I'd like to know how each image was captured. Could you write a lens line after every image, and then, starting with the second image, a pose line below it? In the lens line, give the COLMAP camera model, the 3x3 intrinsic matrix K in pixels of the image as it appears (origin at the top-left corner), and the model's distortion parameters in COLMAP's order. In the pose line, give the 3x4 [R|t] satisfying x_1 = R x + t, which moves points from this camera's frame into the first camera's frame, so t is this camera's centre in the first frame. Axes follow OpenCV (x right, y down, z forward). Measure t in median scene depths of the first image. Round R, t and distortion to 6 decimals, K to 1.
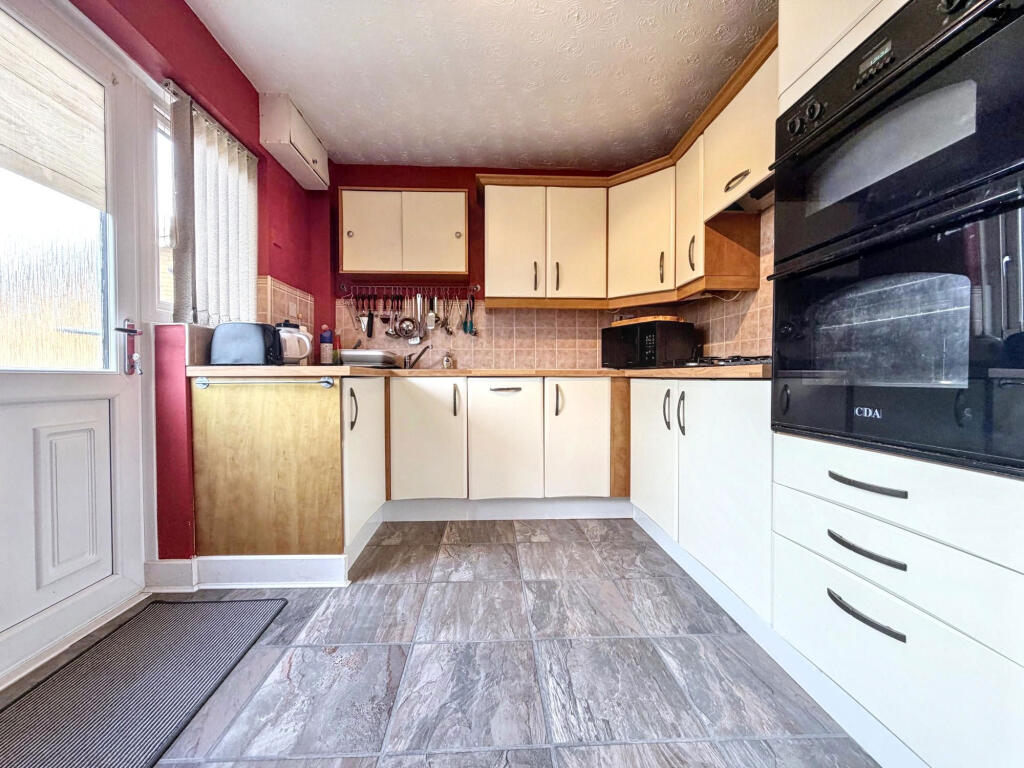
lens RADIAL K [[407.3, 0, 508.9], [0, 407.3, 385.6], [0, 0, 1]] dist [0.000240, 0.000211]
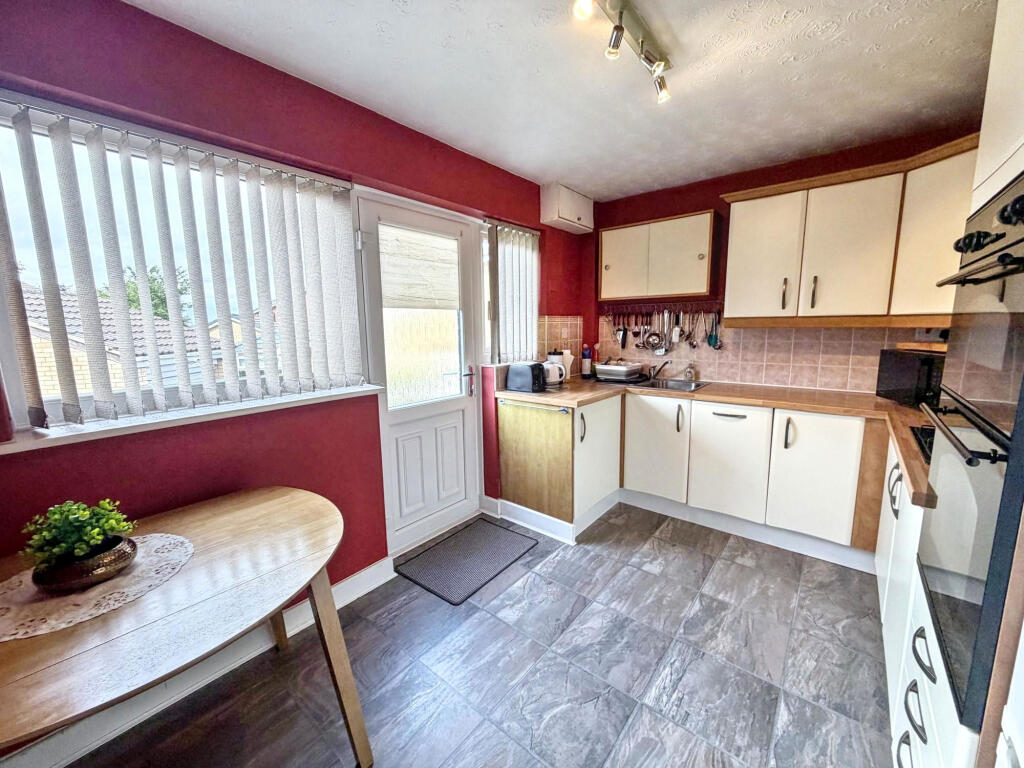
lens RADIAL K [[407.3, 0, 508.9], [0, 407.3, 385.6], [0, 0, 1]] dist [0.000240, 0.000211]
pose [[0.738136, 0.089923, -0.668632, 0.365119], [0.001328, 0.990882, 0.134728, -0.283208], [0.674651, -0.100336, 0.731286, -0.191427]]
